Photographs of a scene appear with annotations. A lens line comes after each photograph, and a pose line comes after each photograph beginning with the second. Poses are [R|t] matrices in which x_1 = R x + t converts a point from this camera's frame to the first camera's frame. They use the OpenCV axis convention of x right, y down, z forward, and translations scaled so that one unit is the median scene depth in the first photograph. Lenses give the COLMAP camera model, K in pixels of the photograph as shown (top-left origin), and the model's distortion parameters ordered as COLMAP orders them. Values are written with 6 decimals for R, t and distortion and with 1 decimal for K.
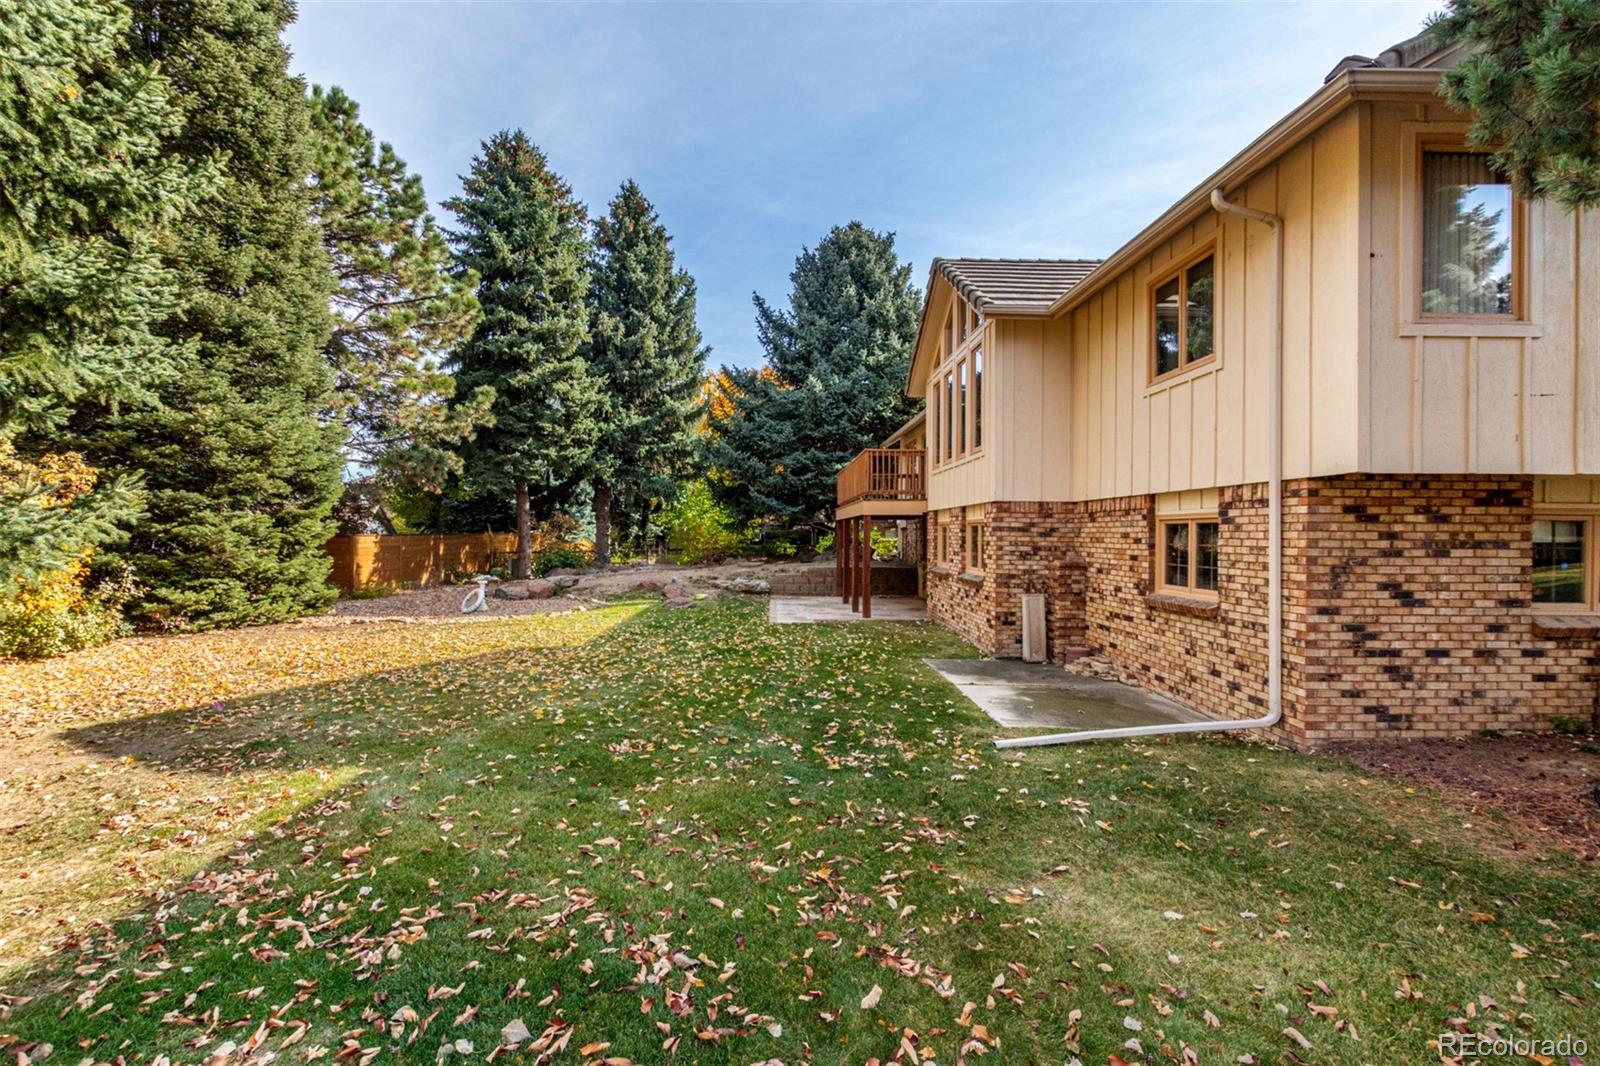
lens RADIAL K [[725.5, 0, 791.2], [0, 725.5, 536.0], [0, 0, 1]] dist [0.002294, -0.000329]
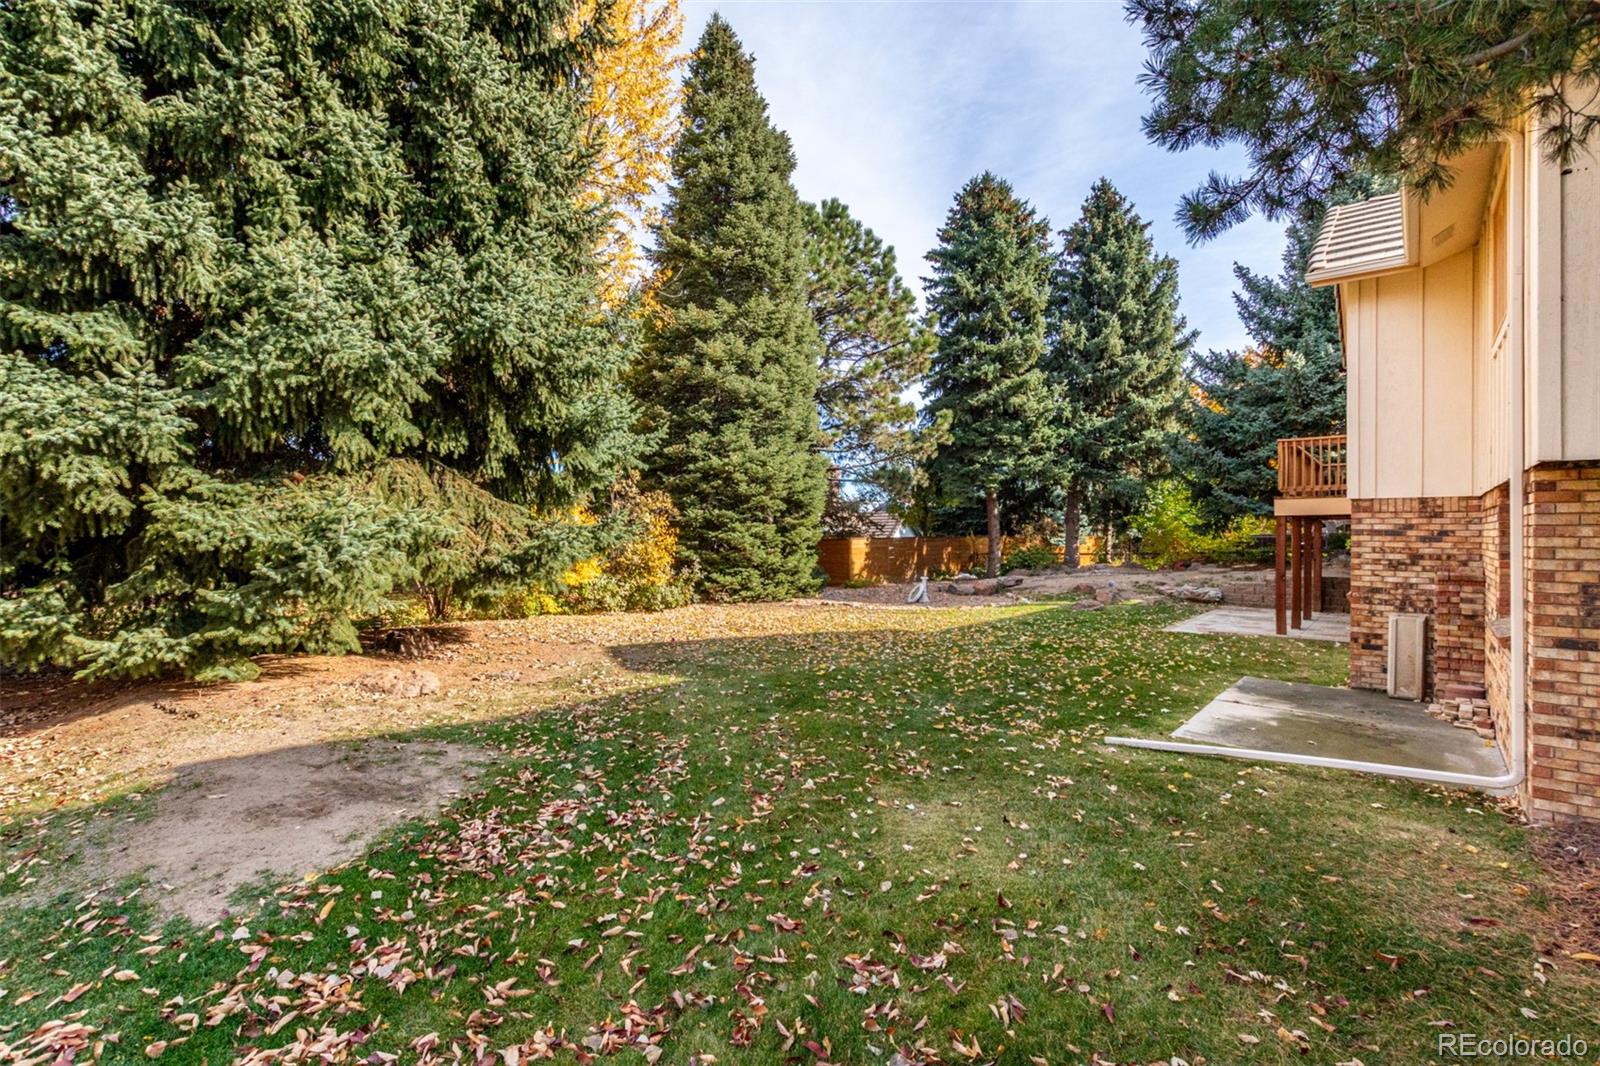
lens RADIAL K [[725.5, 0, 789.5], [0, 725.5, 537.6], [0, 0, 1]] dist [0.002294, -0.000329]
pose [[0.741203, -0.001207, -0.671280, 0.194776], [0.000855, 0.999999, -0.000854, -0.001860], [0.671280, 0.000060, 0.741204, -0.027767]]
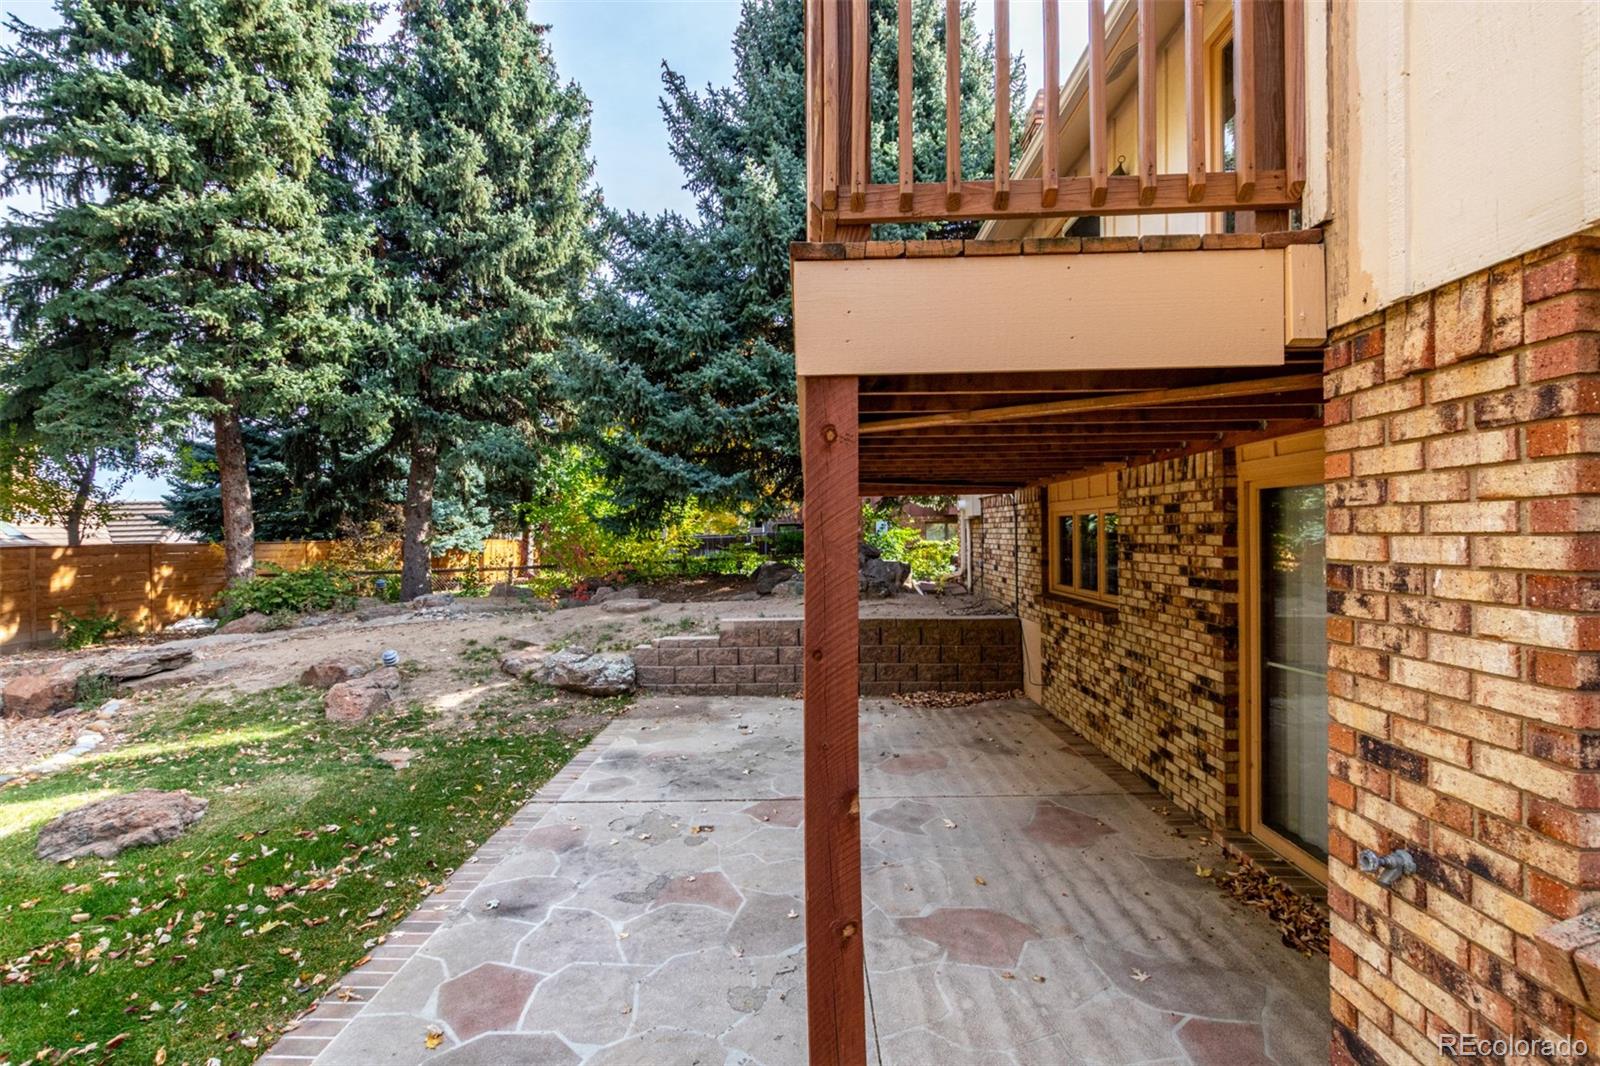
lens RADIAL K [[725.5, 0, 792.9], [0, 725.5, 539.8], [0, 0, 1]] dist [0.002294, -0.000329]
pose [[0.998818, -0.016836, -0.045591, 0.080229], [0.016975, 0.999852, 0.002651, -0.000829], [0.045540, -0.003422, 0.998957, 0.684485]]
